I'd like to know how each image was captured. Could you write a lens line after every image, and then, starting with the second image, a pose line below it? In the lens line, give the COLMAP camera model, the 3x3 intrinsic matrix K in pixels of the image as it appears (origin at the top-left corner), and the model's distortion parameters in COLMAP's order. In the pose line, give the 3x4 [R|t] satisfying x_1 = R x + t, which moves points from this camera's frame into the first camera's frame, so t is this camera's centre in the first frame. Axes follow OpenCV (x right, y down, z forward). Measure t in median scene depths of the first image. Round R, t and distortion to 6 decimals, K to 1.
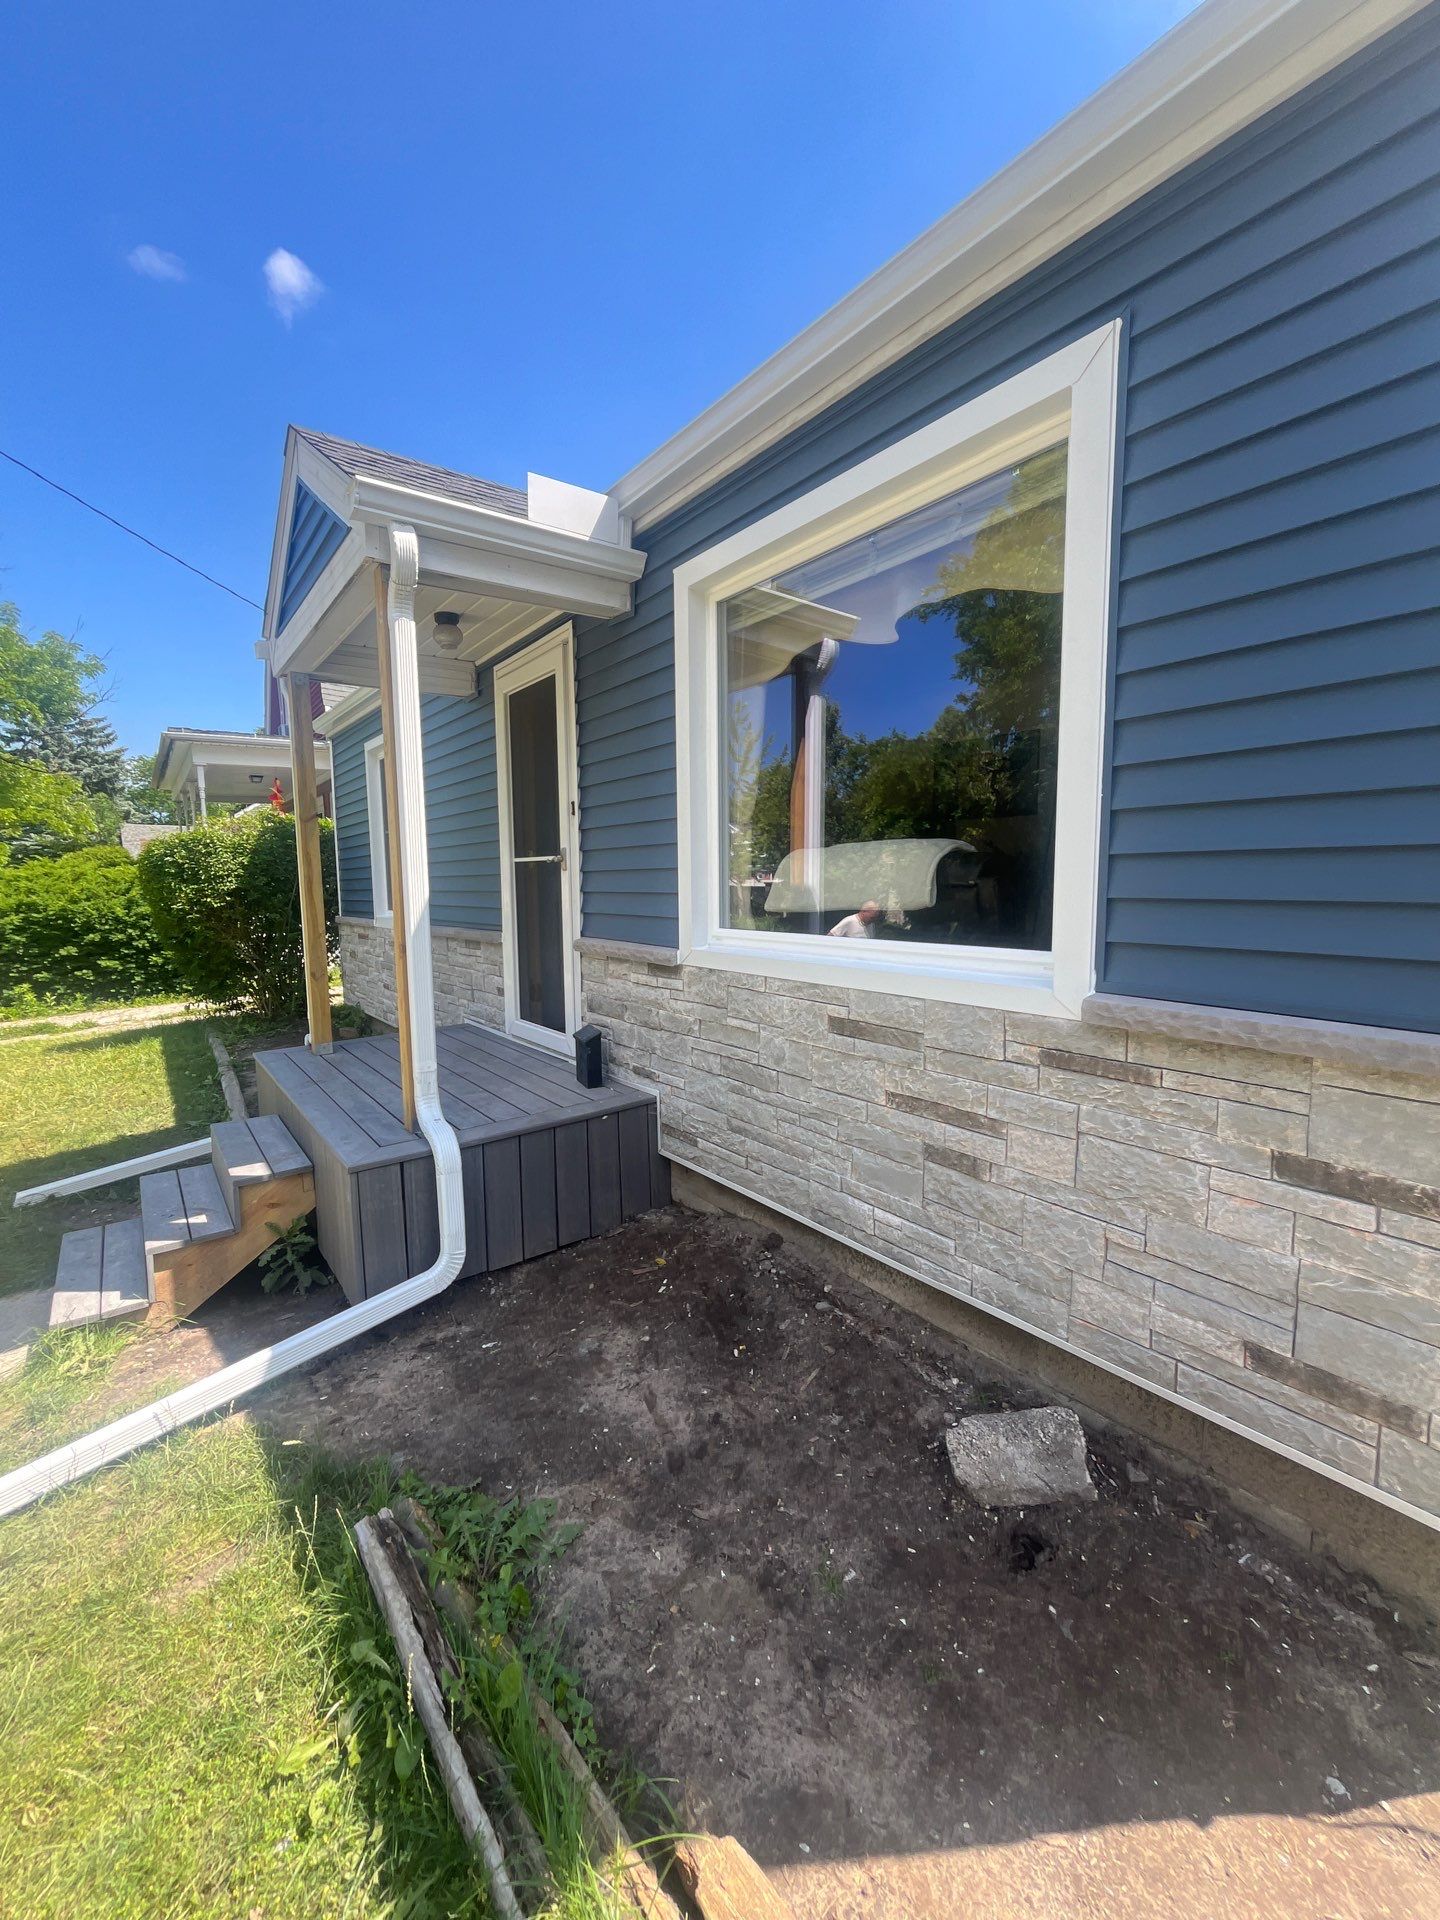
lens RADIAL K [[784.2, 0, 715.4], [0, 784.2, 956.6], [0, 0, 1]] dist [-0.004310, 0.001014]
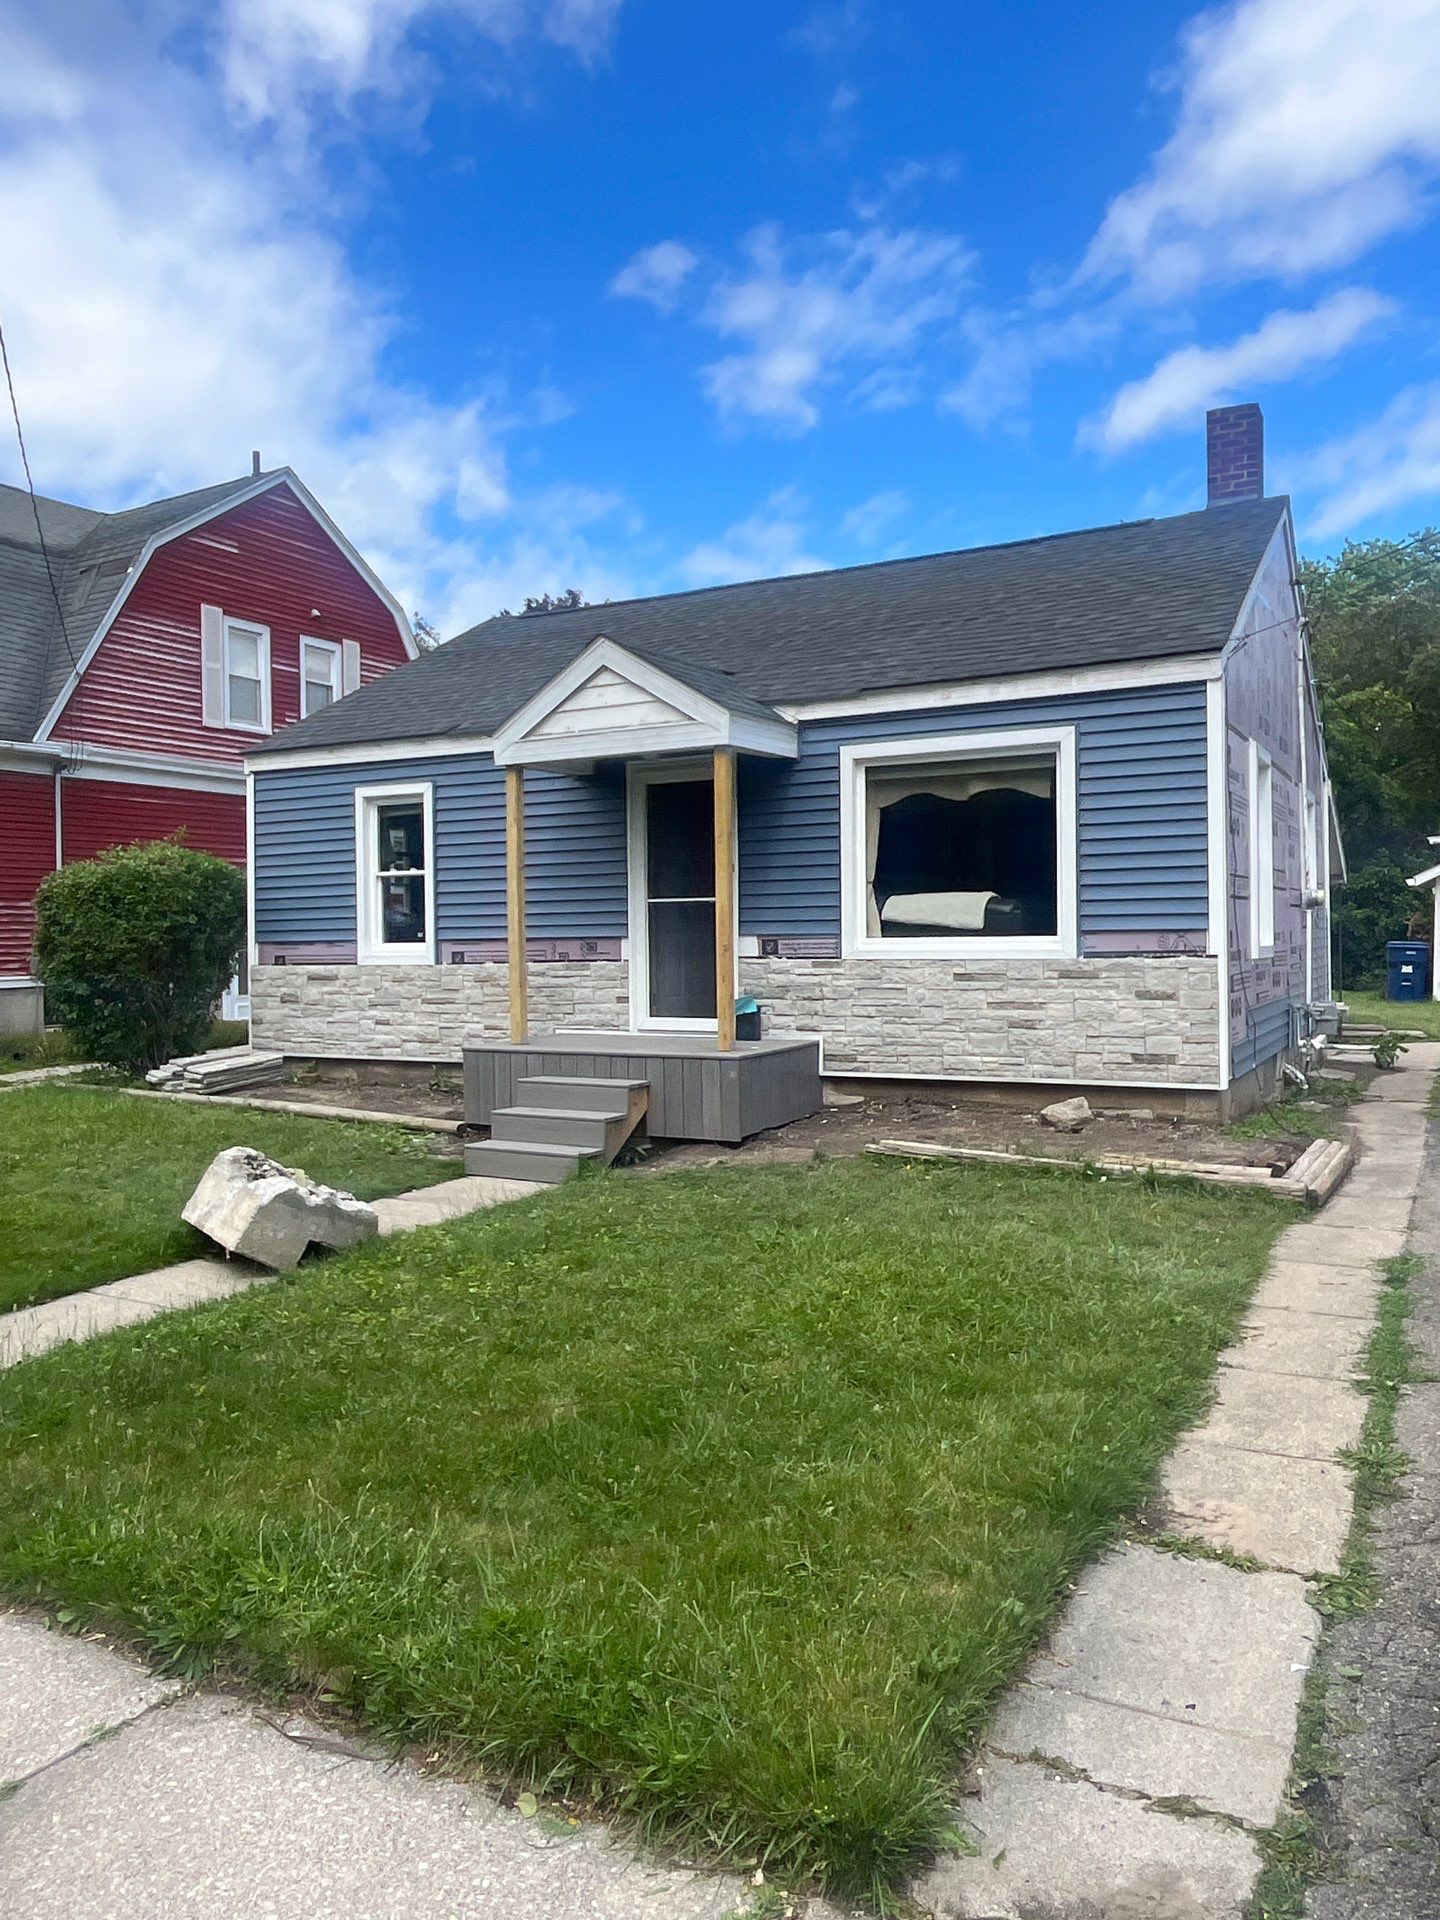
lens RADIAL K [[1433.2, 0, 705.4], [0, 1433.2, 945.6], [0, 0, 1]] dist [0.059734, -0.077021]
pose [[0.920281, 0.004557, 0.391232, -1.875472], [0.035784, 0.994761, -0.095761, 0.326813], [-0.389618, 0.102127, 0.915296, -2.176643]]
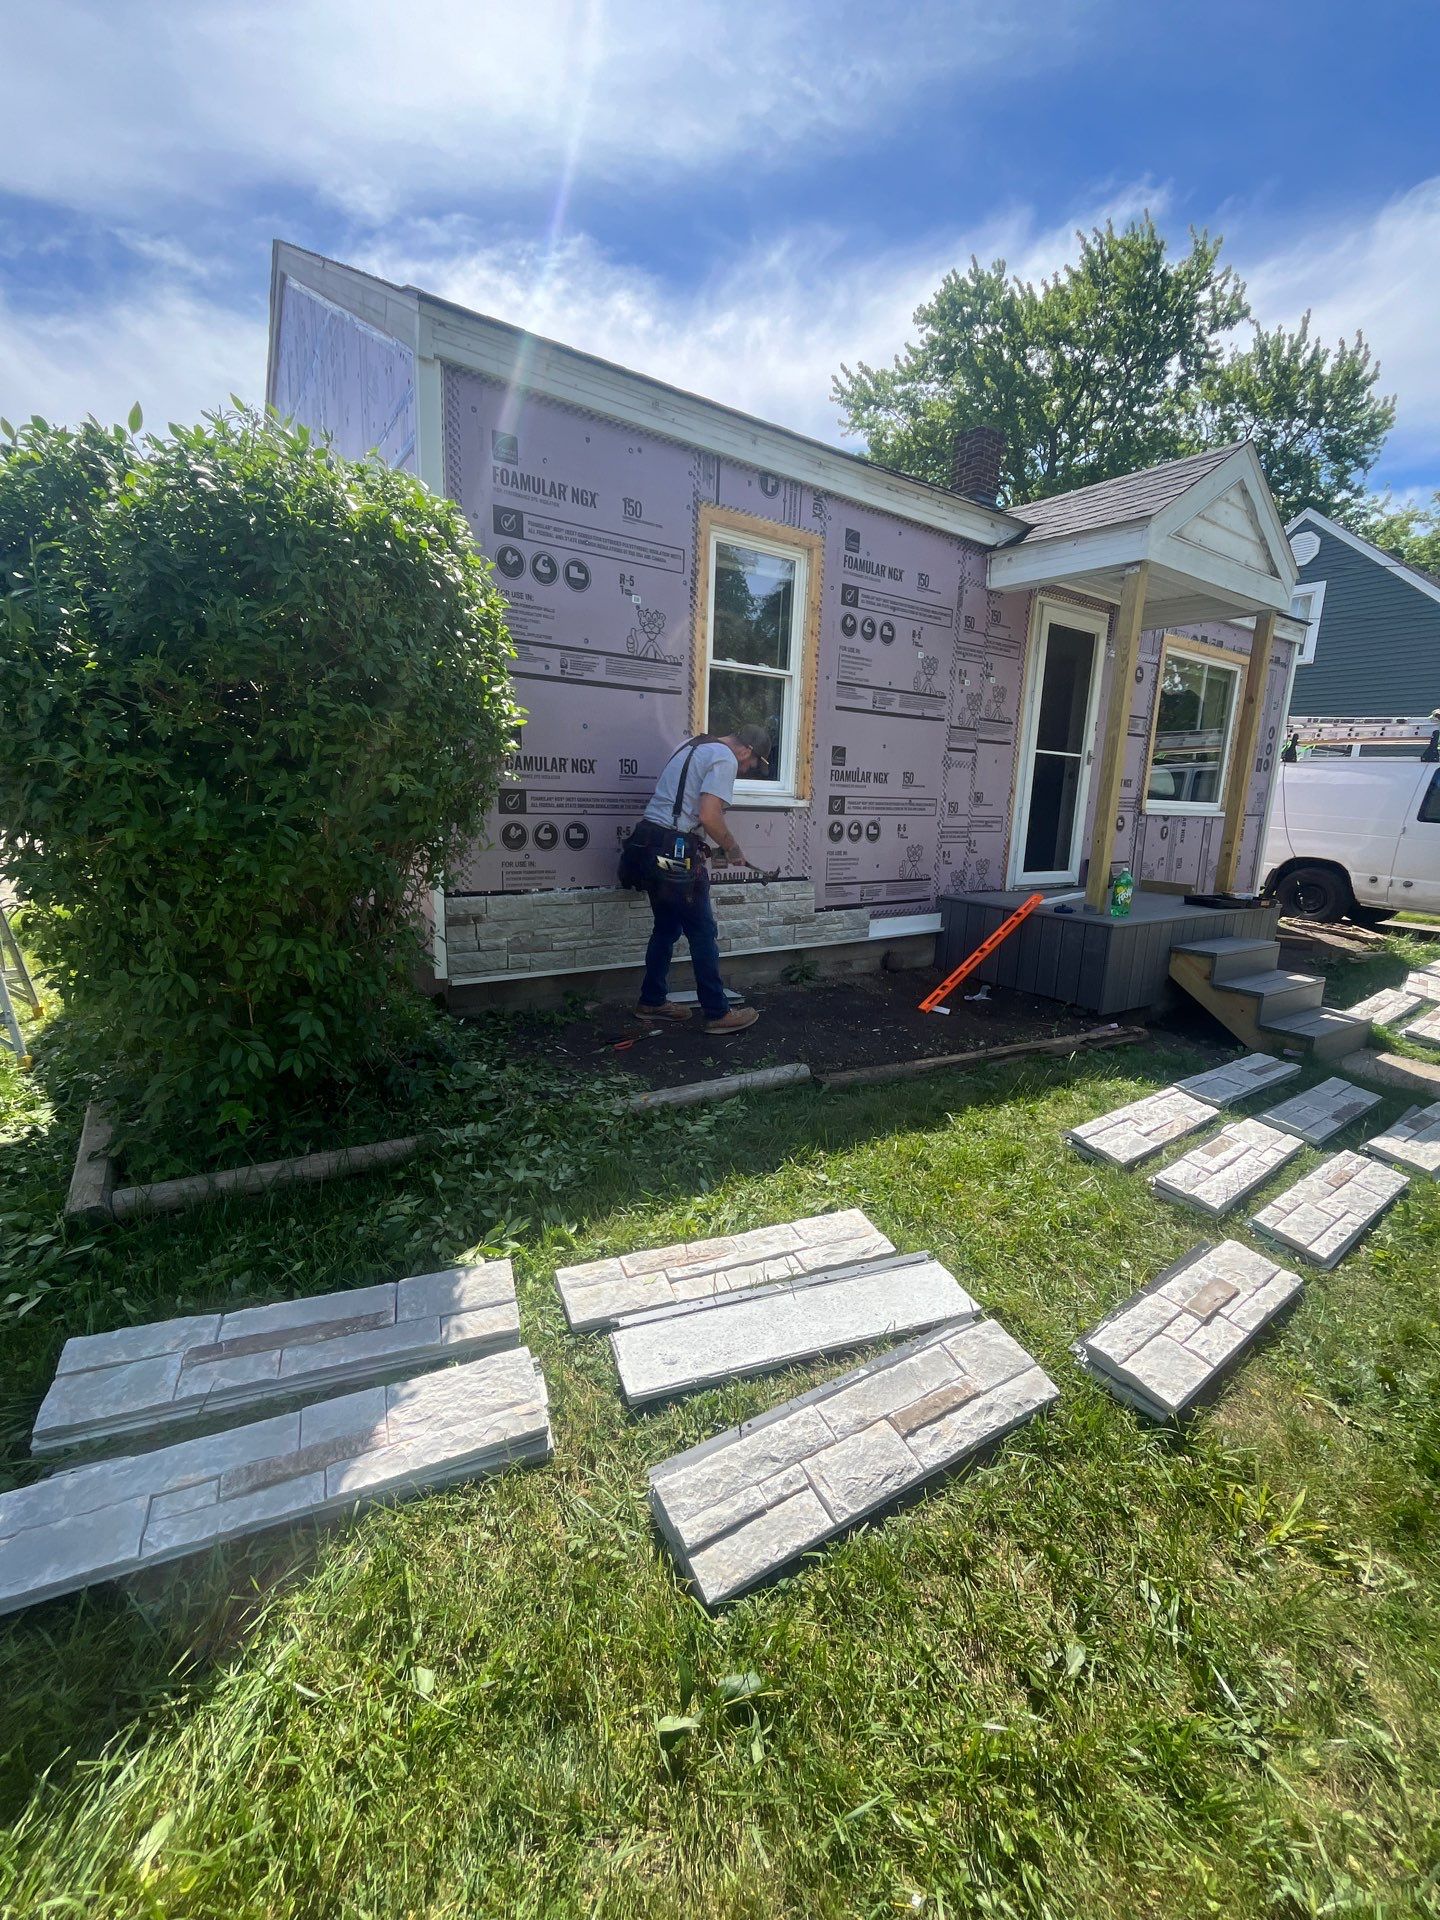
lens RADIAL K [[784.2, 0, 720.4], [0, 784.2, 957.8], [0, 0, 1]] dist [-0.004310, 0.001014]
pose [[0.054157, -0.178227, 0.982498, -2.675472], [0.071439, 0.982112, 0.174219, -0.078425], [-0.995974, 0.060754, 0.065921, 2.380655]]
